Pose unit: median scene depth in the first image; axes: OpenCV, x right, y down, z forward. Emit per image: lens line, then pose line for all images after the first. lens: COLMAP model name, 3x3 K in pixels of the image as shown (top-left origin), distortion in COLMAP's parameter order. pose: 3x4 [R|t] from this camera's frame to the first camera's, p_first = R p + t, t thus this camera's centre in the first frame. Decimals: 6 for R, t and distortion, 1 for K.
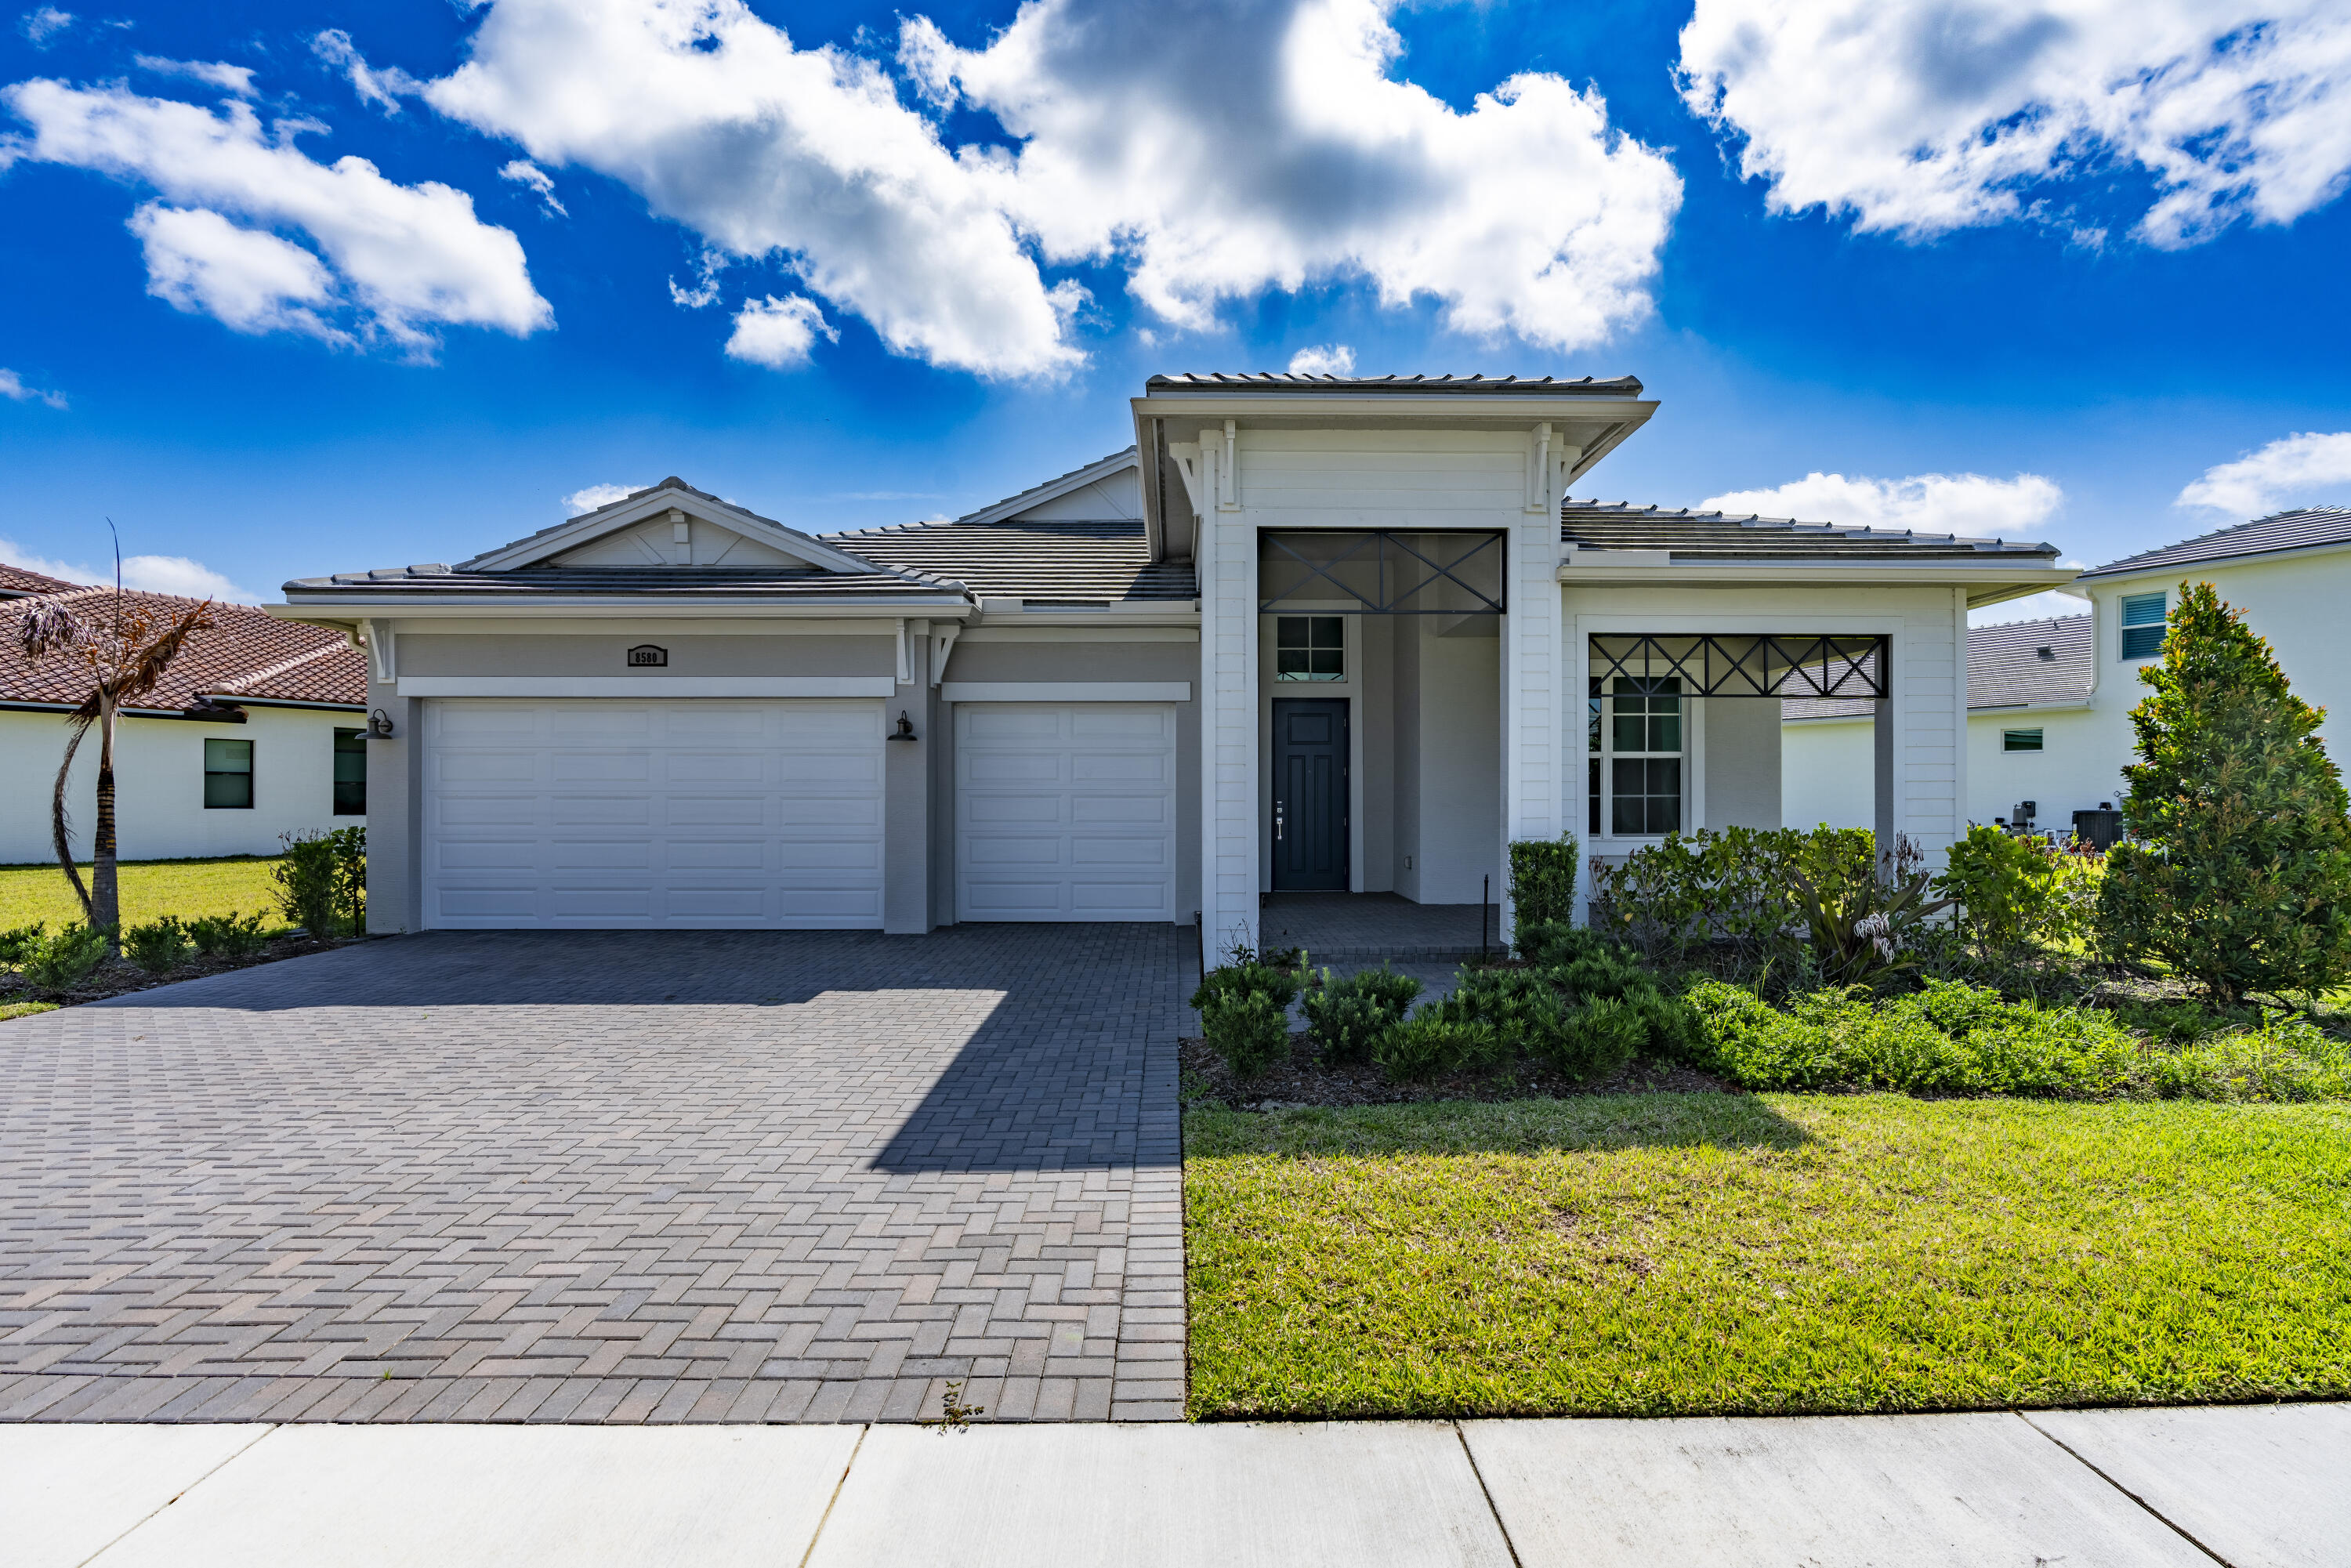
lens RADIAL K [[1153.7, 0, 1180.8], [0, 1153.7, 798.0], [0, 0, 1]] dist [-0.001758, 0.001586]
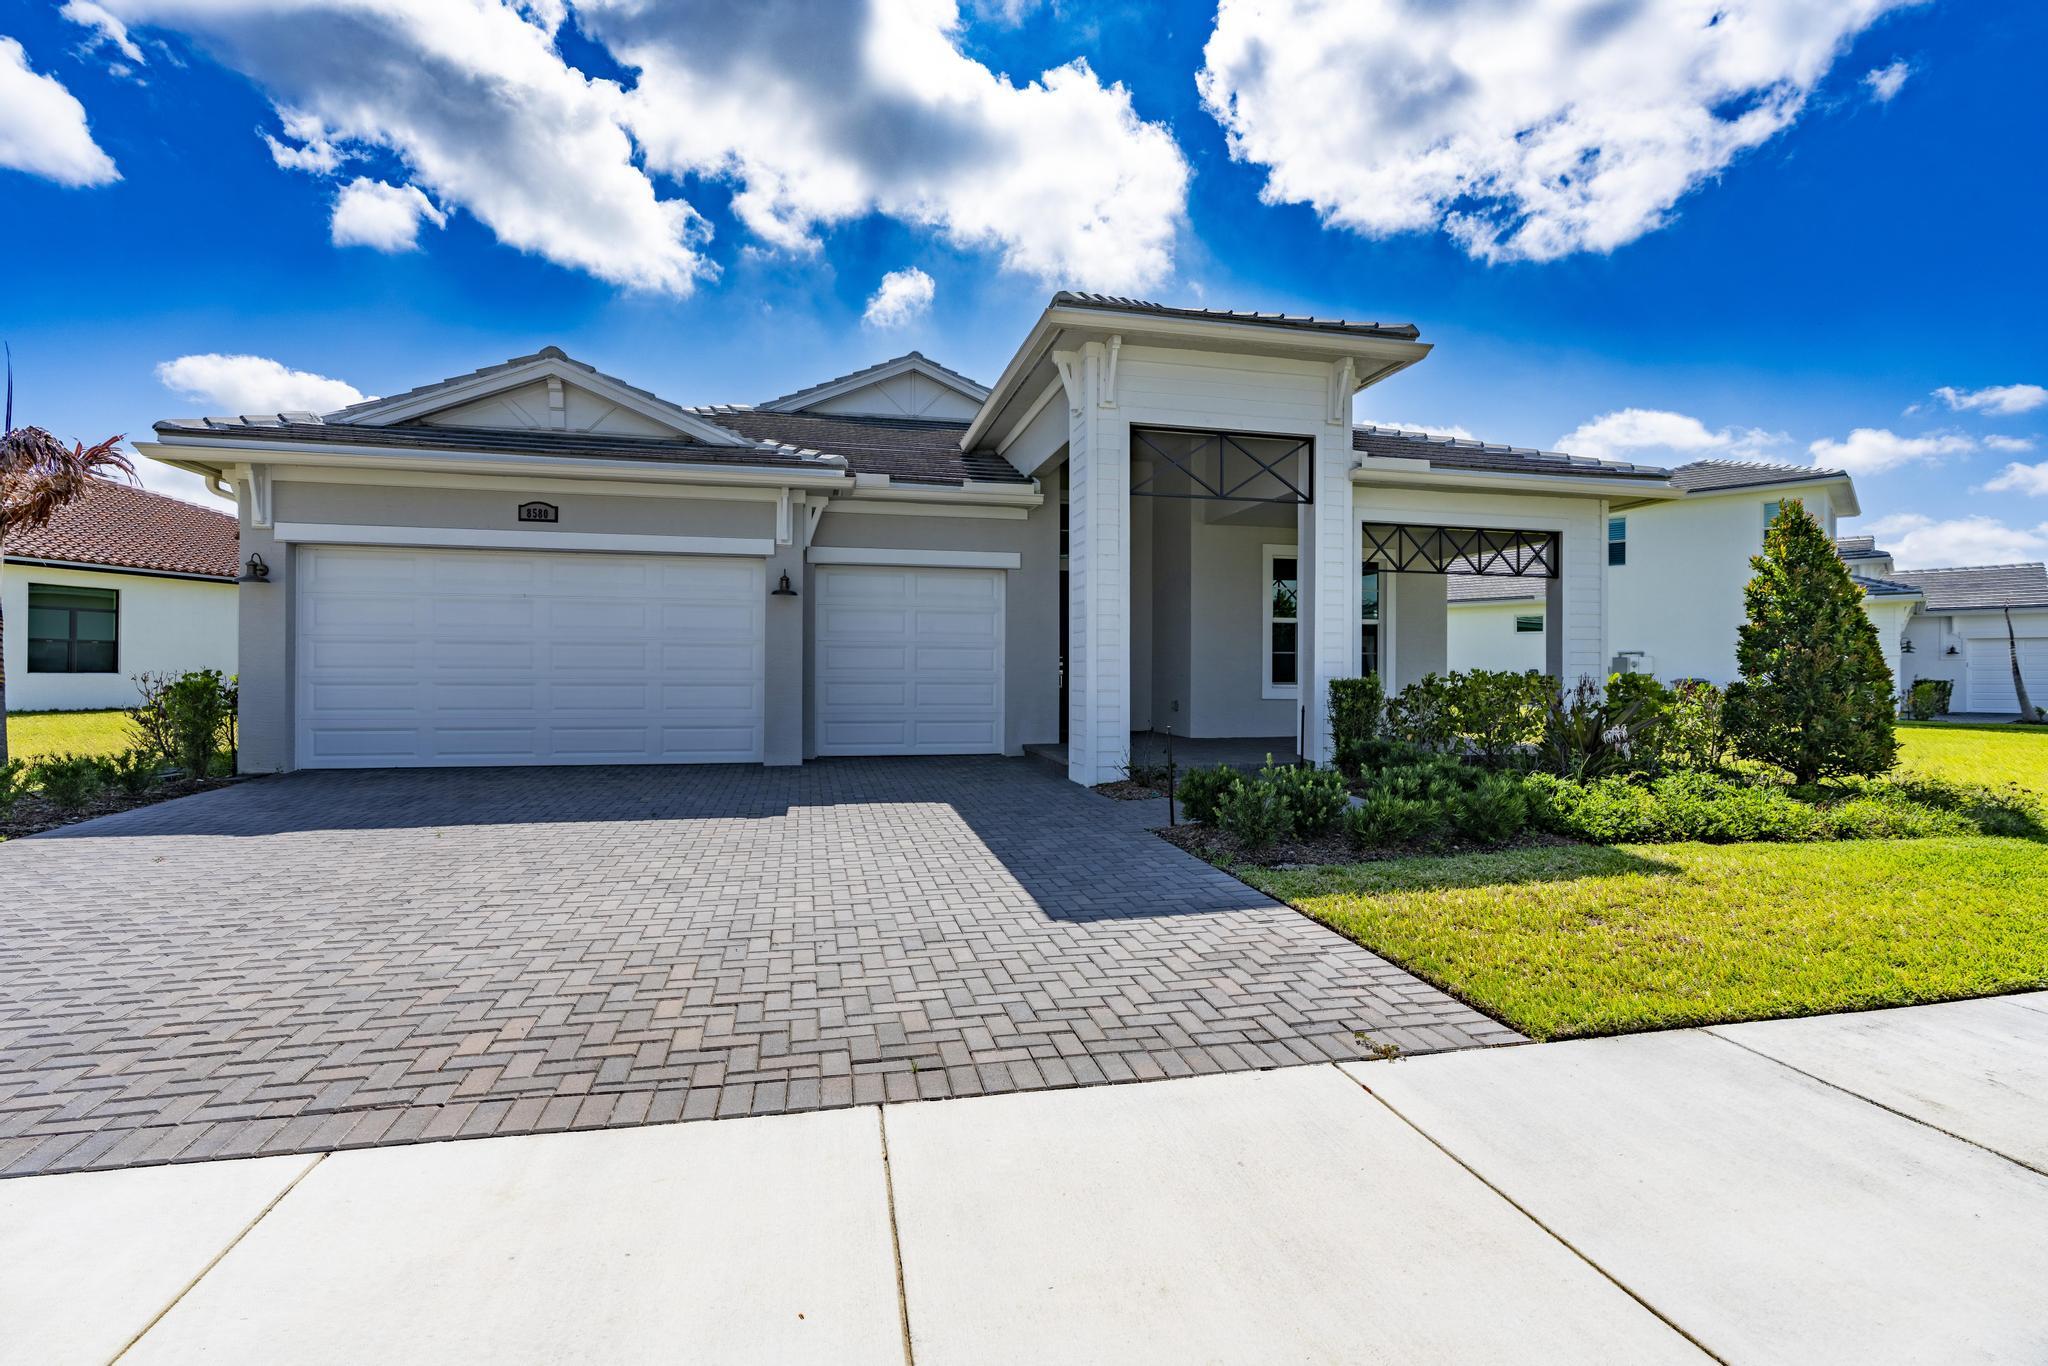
lens RADIAL K [[1005.0, 0, 1001.0], [0, 1005.0, 680.4], [0, 0, 1]] dist [-0.001758, 0.001586]
pose [[0.976106, 0.004132, 0.217255, -0.291260], [-0.006046, 0.999949, 0.008147, 0.029890], [-0.217210, -0.009266, 0.976081, -0.016624]]
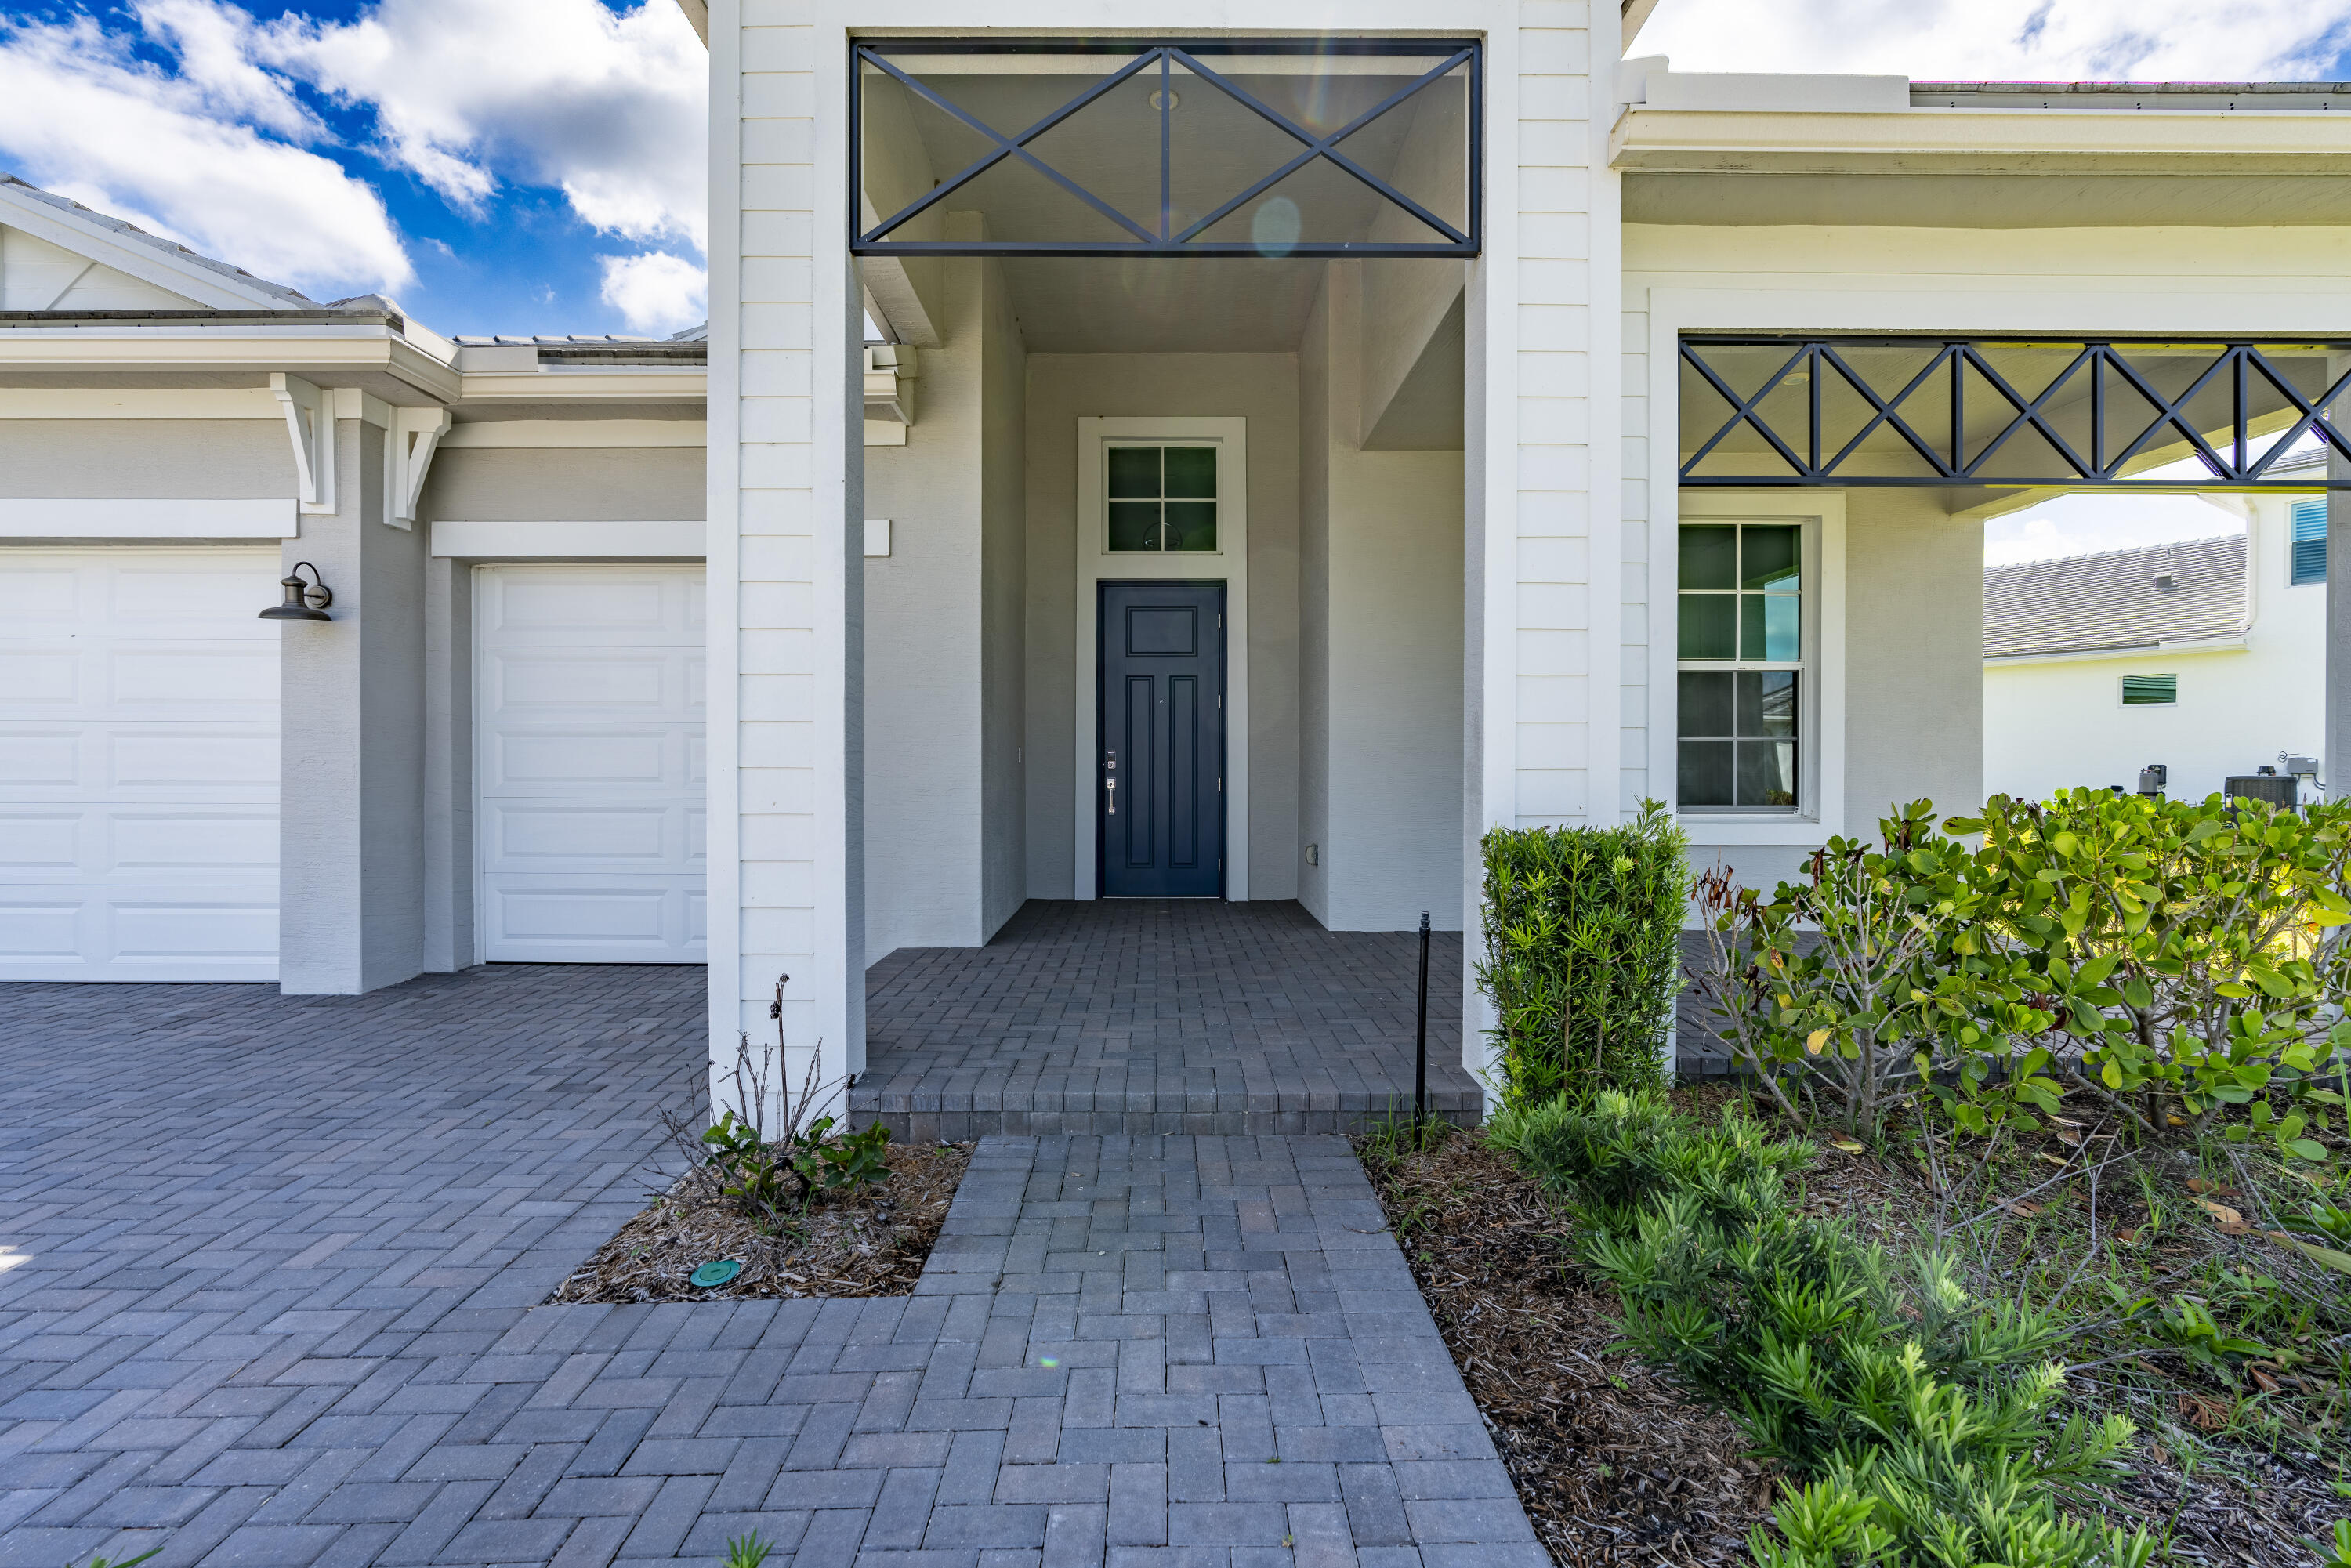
lens RADIAL K [[1153.7, 0, 1160.0], [0, 1153.7, 768.4], [0, 0, 1]] dist [-0.001758, 0.001586]
pose [[0.999985, 0.003248, -0.004520, 0.169235], [-0.003240, 0.999993, 0.001794, 0.016474], [0.004526, -0.001780, 0.999988, 0.585605]]
